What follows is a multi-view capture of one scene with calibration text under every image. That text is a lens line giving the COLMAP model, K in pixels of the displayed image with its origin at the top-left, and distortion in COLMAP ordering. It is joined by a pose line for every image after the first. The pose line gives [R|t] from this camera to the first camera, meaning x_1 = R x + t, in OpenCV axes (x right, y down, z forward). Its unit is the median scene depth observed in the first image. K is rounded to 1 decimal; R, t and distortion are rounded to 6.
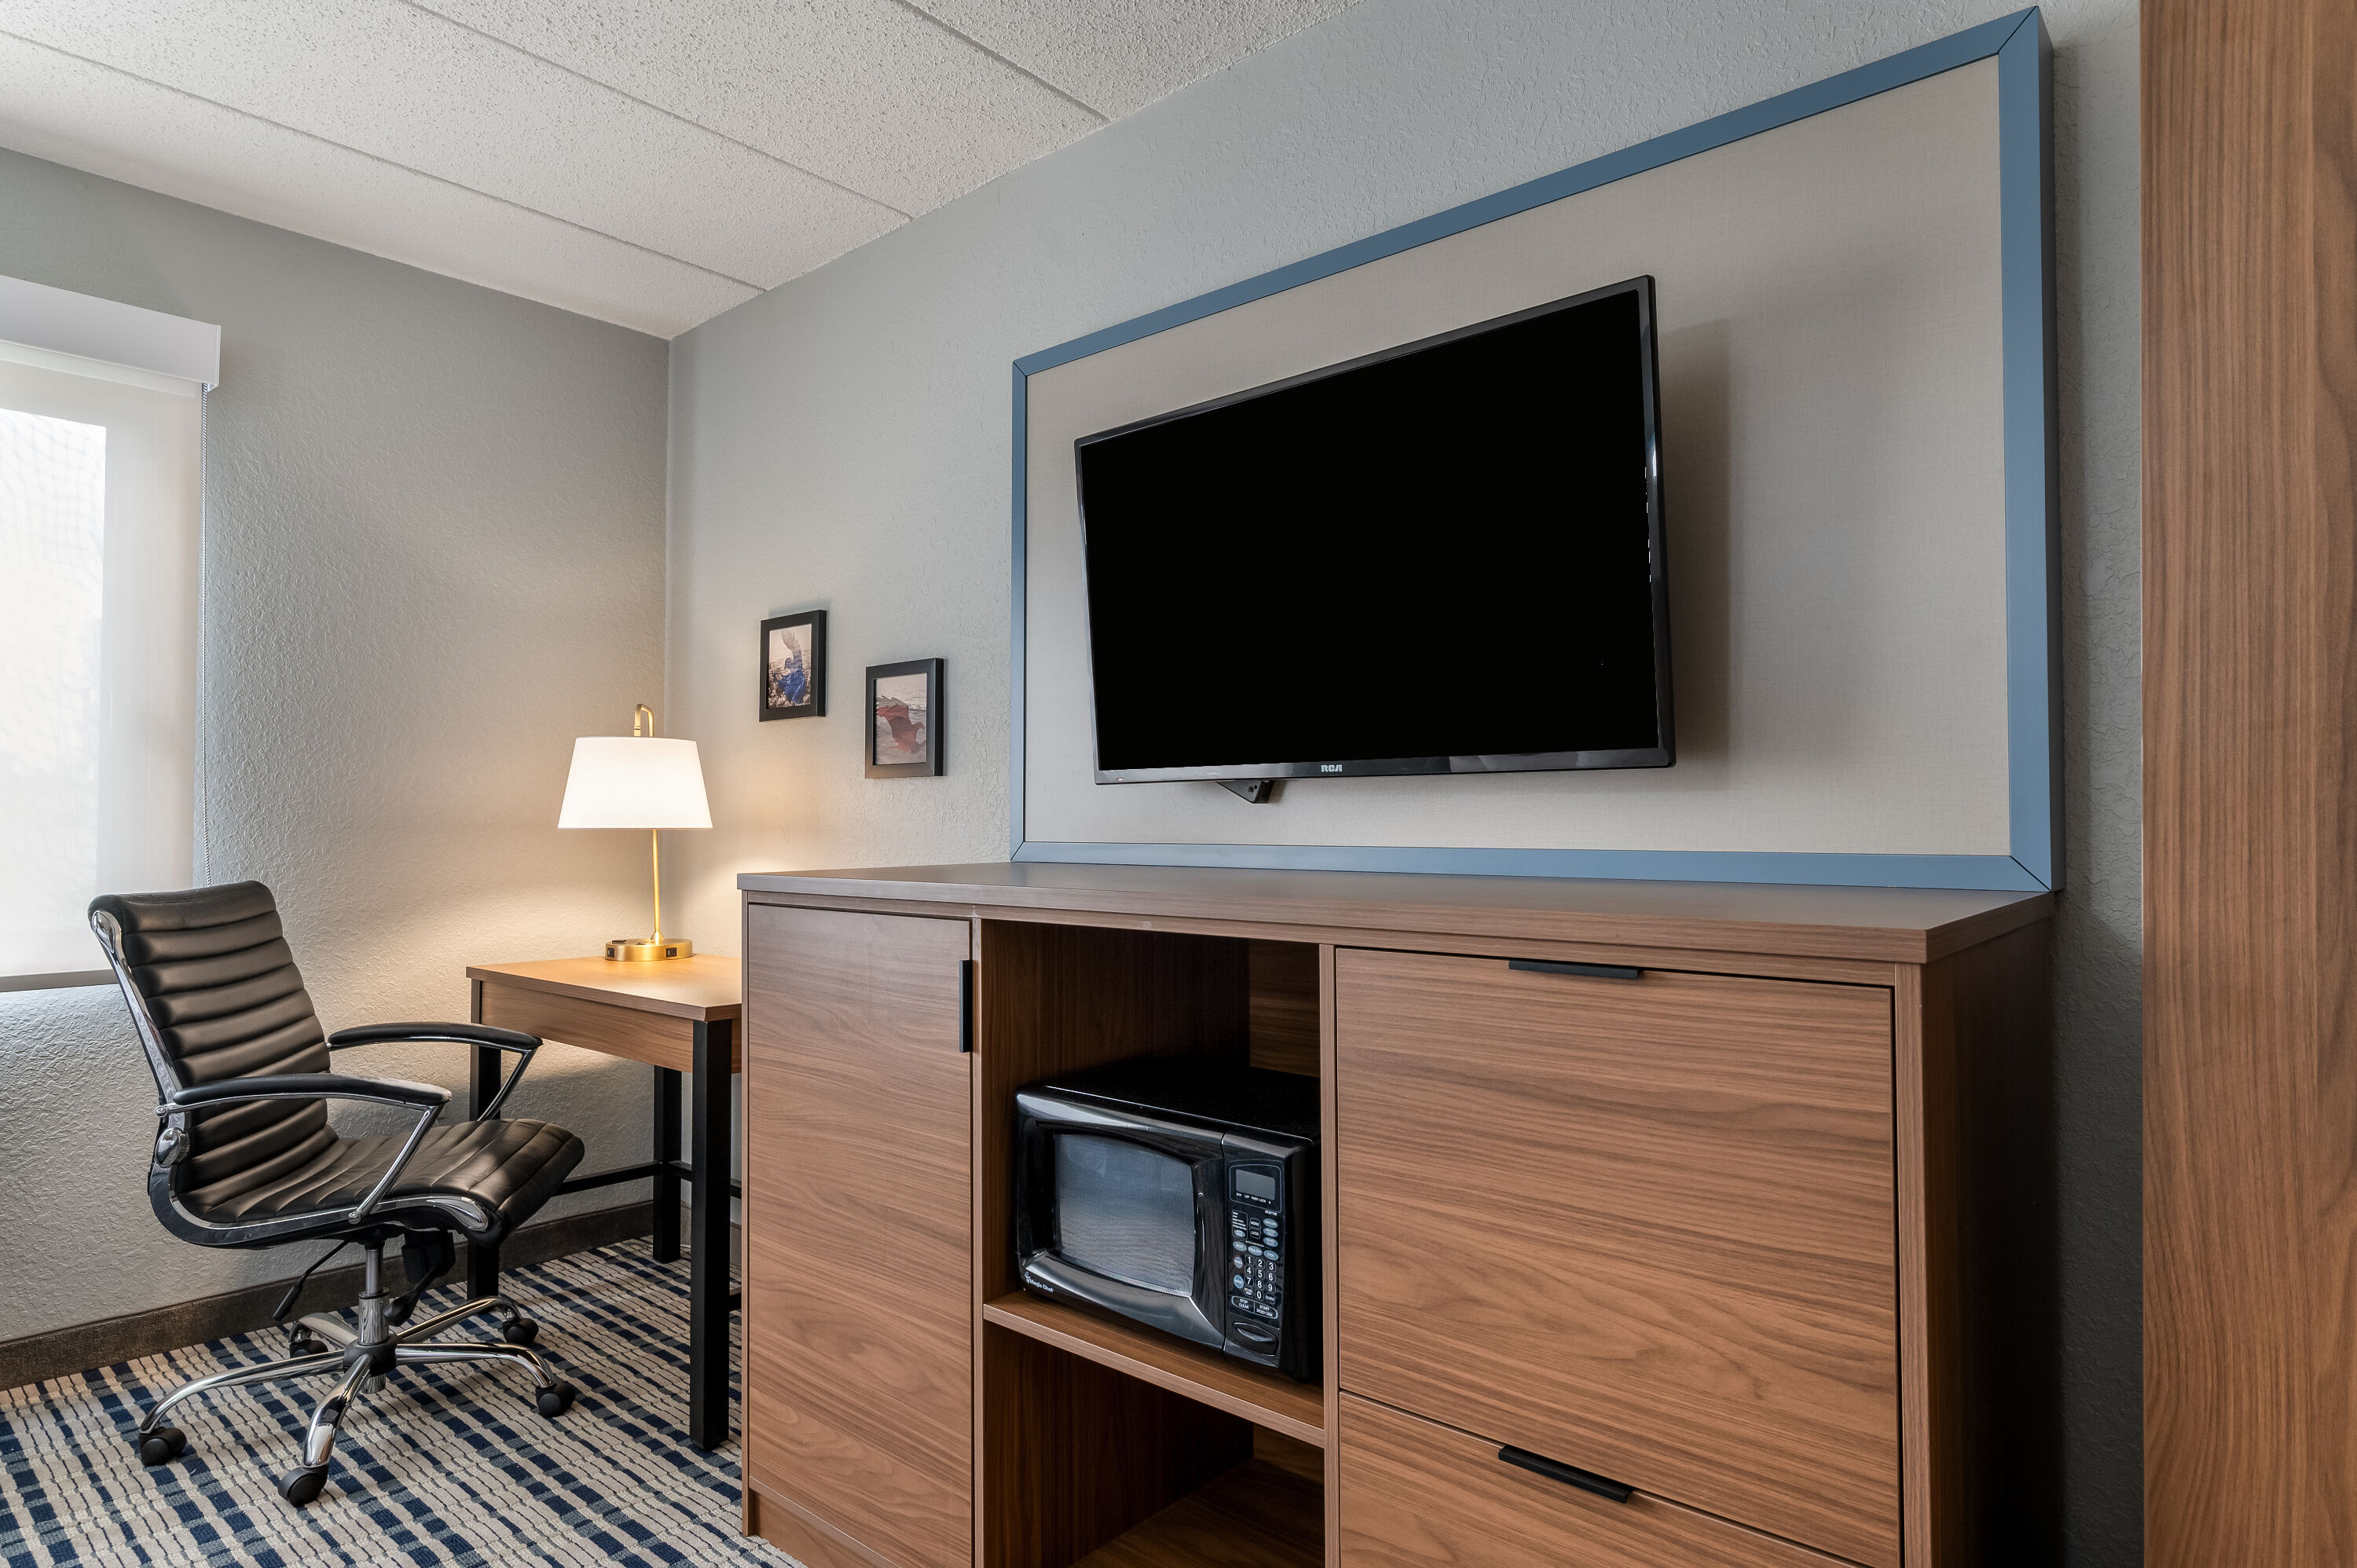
lens RADIAL K [[1309.5, 0, 1165.8], [0, 1309.5, 793.6], [0, 0, 1]] dist [-0.002234, -0.000814]
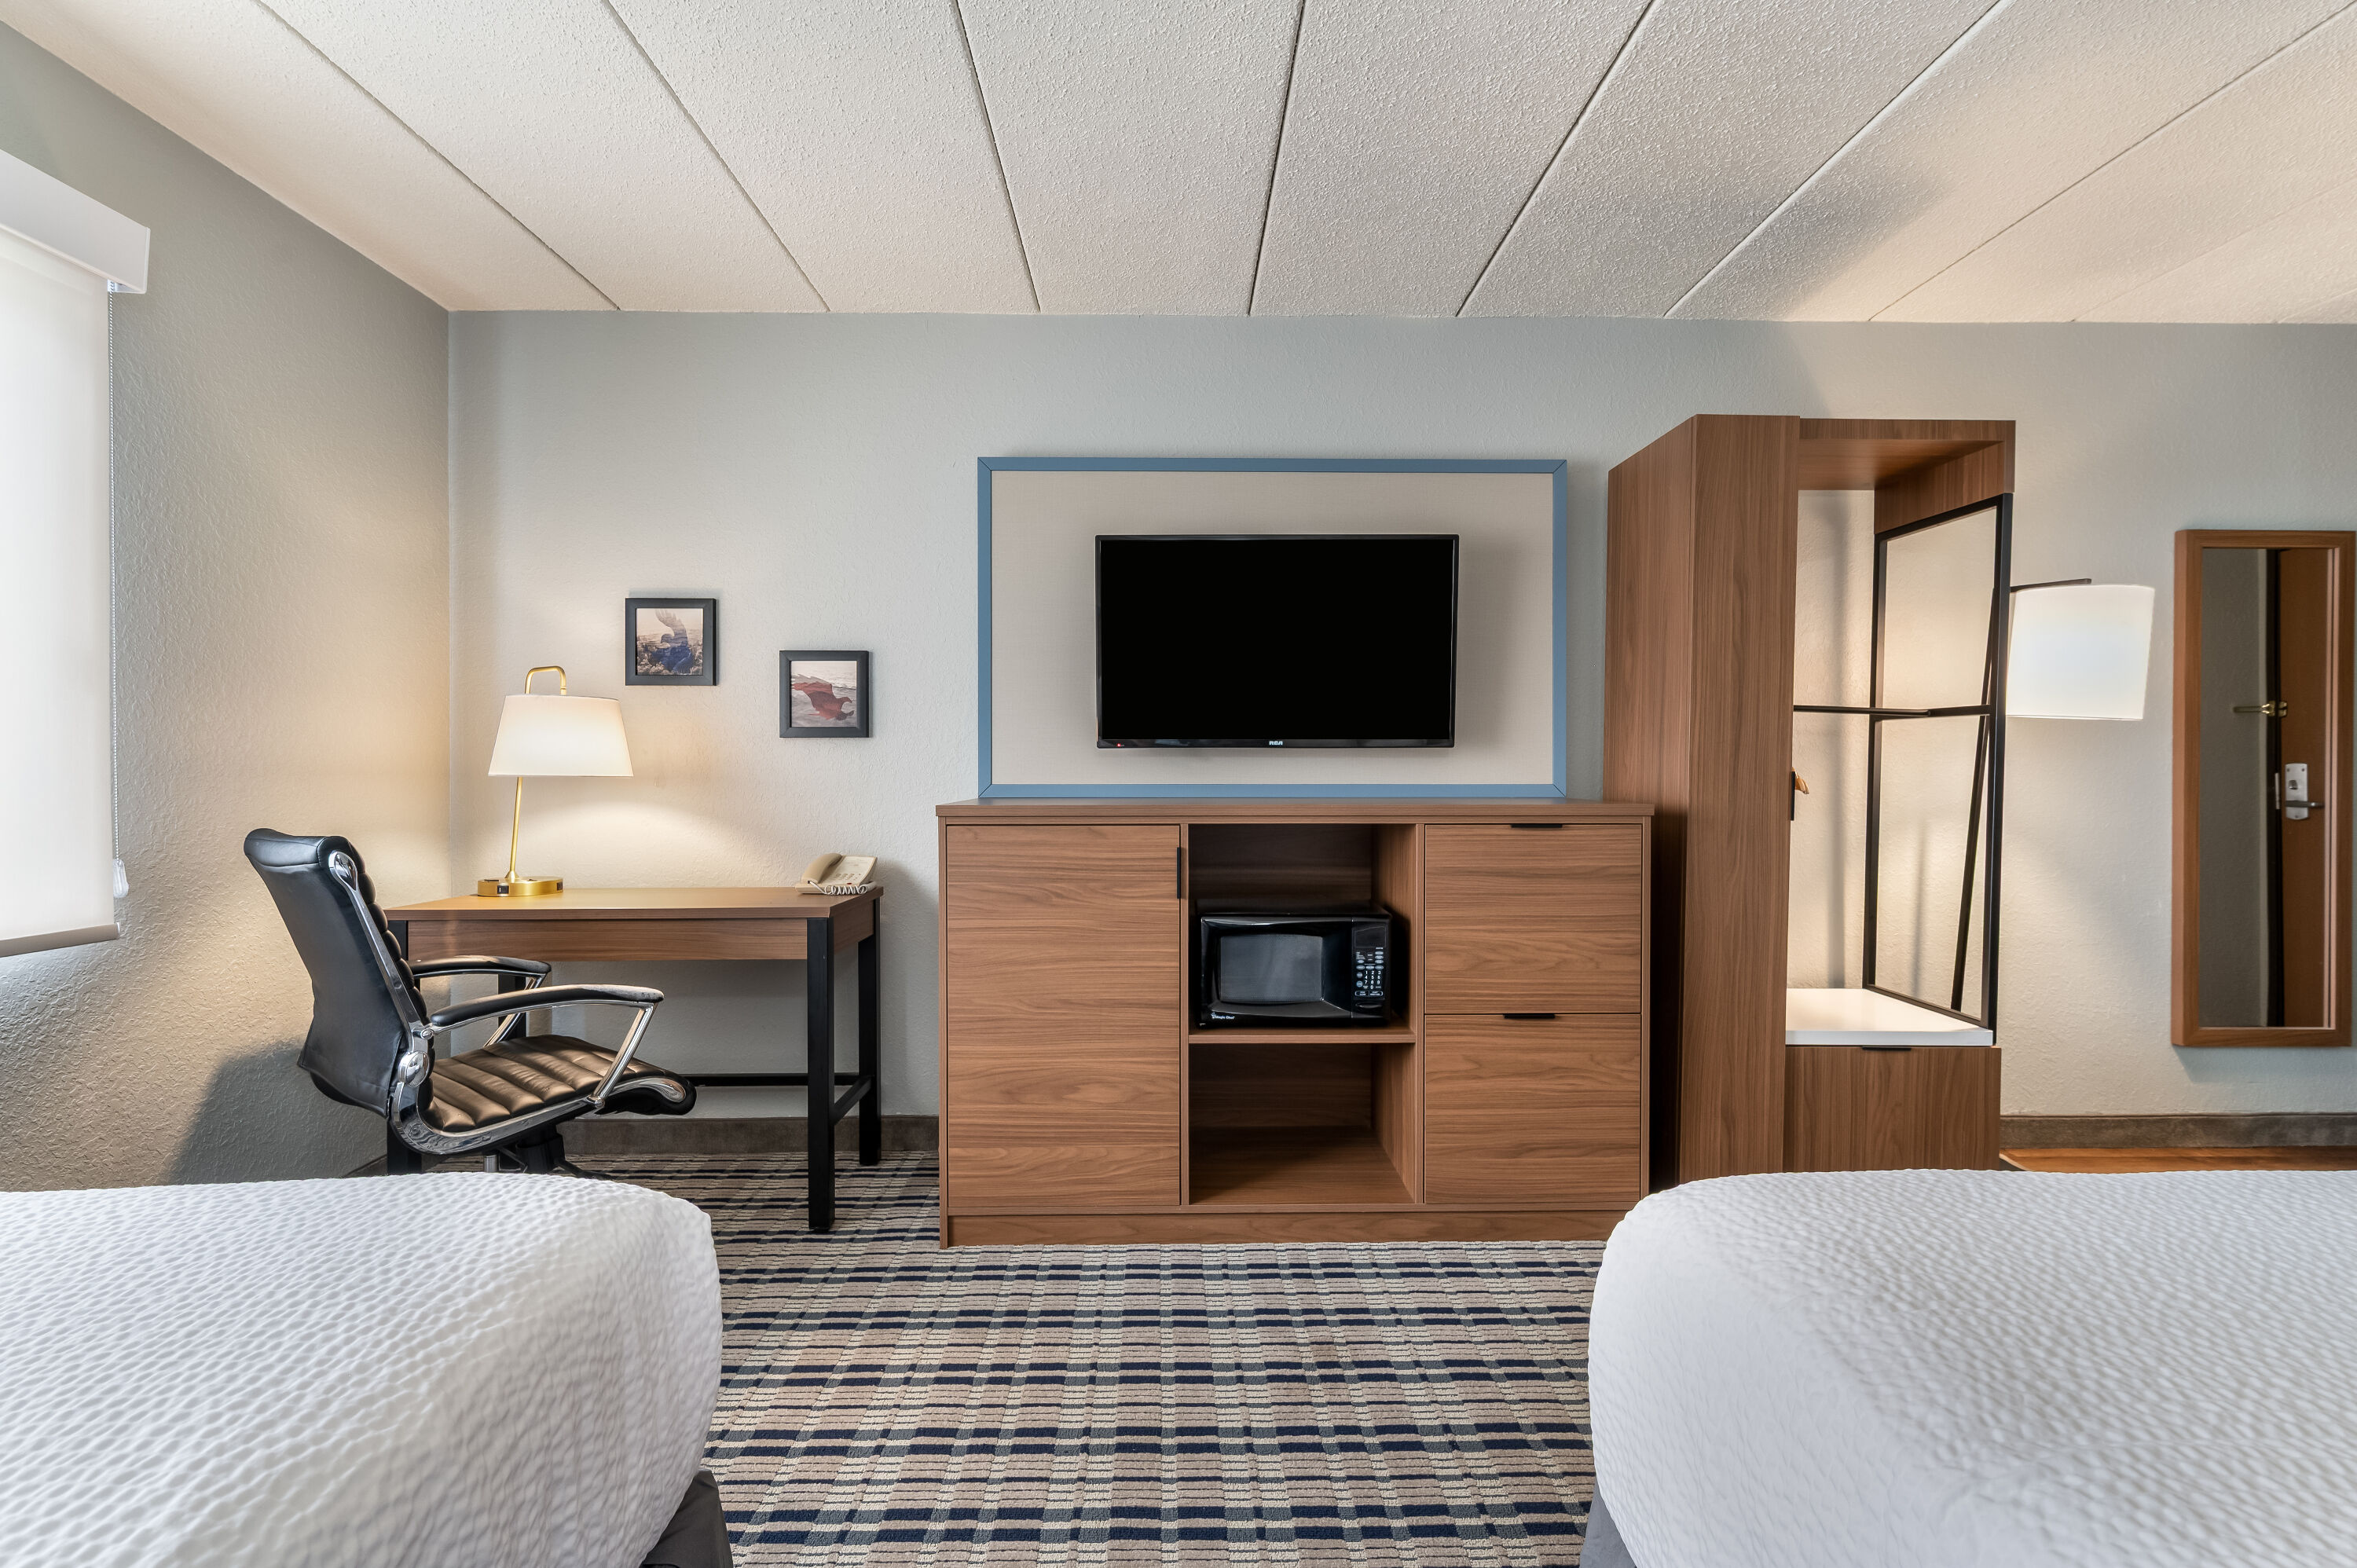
lens RADIAL K [[1104.9, 0, 1178.5], [0, 1104.9, 784.0], [0, 0, 1]] dist [0.001258, 0.000210]
pose [[0.745634, -0.004090, 0.666343, -1.096714], [-0.014869, 0.999630, 0.022773, 0.005585], [-0.666190, -0.026888, 0.745298, -0.117369]]
